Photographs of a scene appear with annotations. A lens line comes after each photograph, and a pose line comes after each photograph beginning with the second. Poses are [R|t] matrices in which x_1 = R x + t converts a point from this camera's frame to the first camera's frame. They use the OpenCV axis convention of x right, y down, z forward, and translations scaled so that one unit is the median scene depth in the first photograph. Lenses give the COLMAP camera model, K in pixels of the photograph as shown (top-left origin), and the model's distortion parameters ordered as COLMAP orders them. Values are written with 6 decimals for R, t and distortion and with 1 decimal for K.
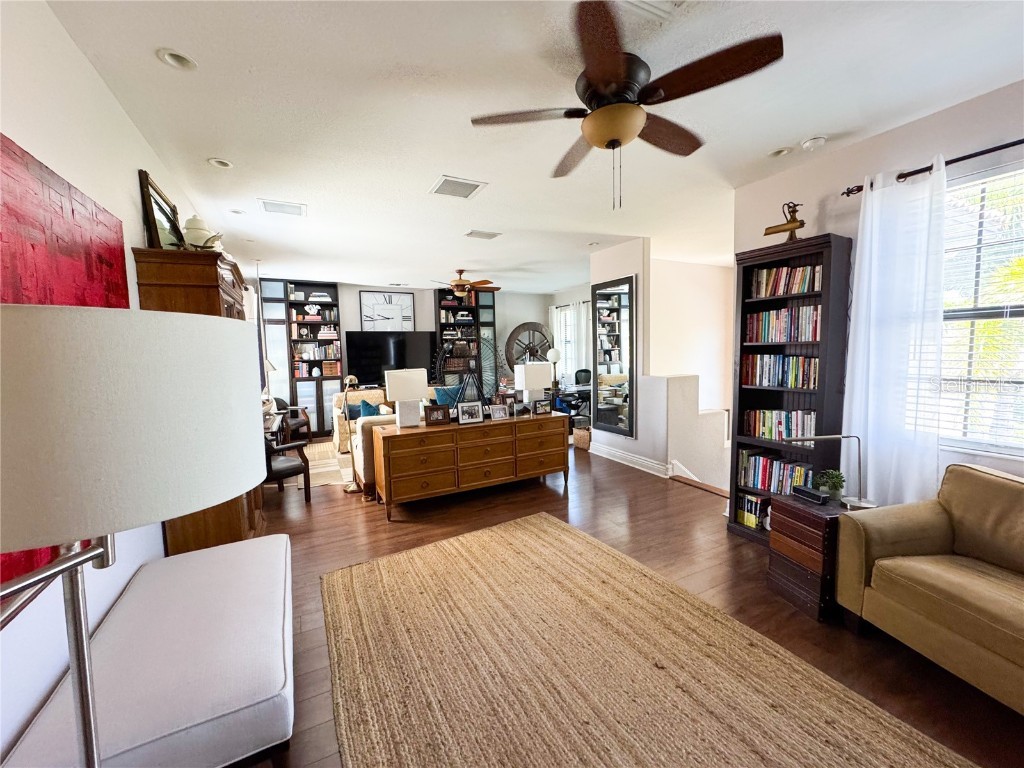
lens RADIAL K [[408.1, 0, 508.1], [0, 408.1, 381.2], [0, 0, 1]] dist [-0.001697, -0.000110]
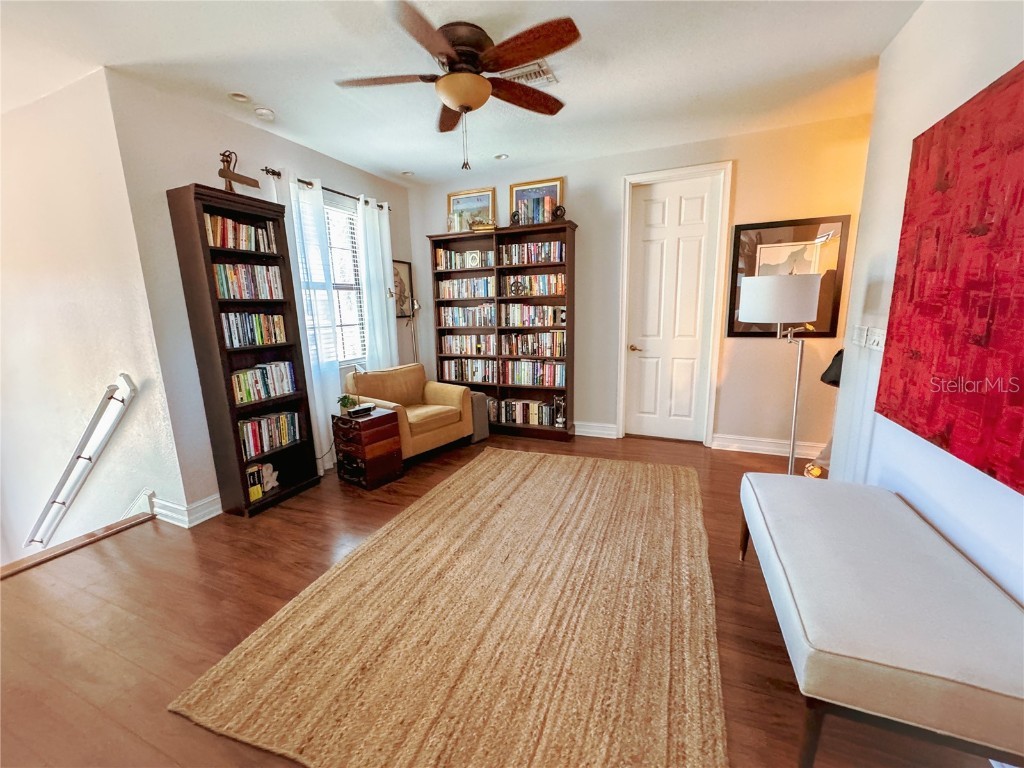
lens RADIAL K [[408.1, 0, 512.2], [0, 408.1, 385.3], [0, 0, 1]] dist [-0.001697, -0.000110]
pose [[-0.644477, -0.109245, 0.756779, -0.249726], [0.094491, 0.970775, 0.220605, -0.025619], [-0.758763, 0.213684, -0.615320, 0.581598]]
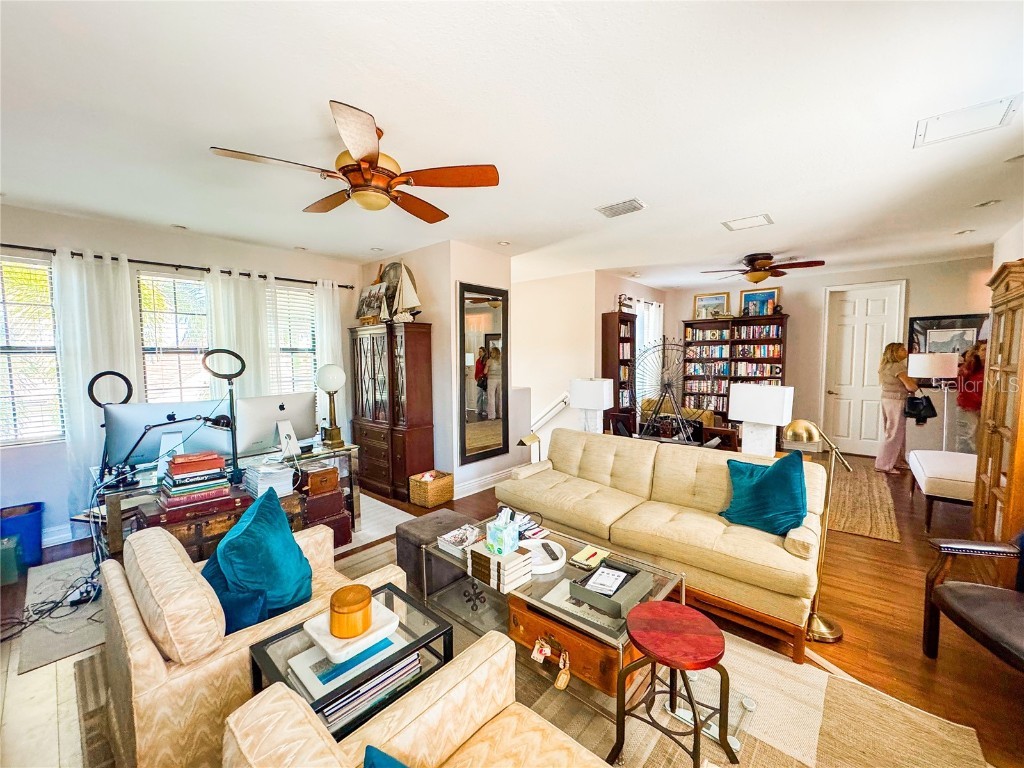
lens RADIAL K [[408.1, 0, 512.0], [0, 408.1, 382.9], [0, 0, 1]] dist [-0.001697, -0.000110]
pose [[-0.373051, -0.035608, 0.927127, -0.534034], [0.081878, 0.994101, 0.071125, -0.084715], [-0.924191, 0.102445, -0.367935, 1.159672]]
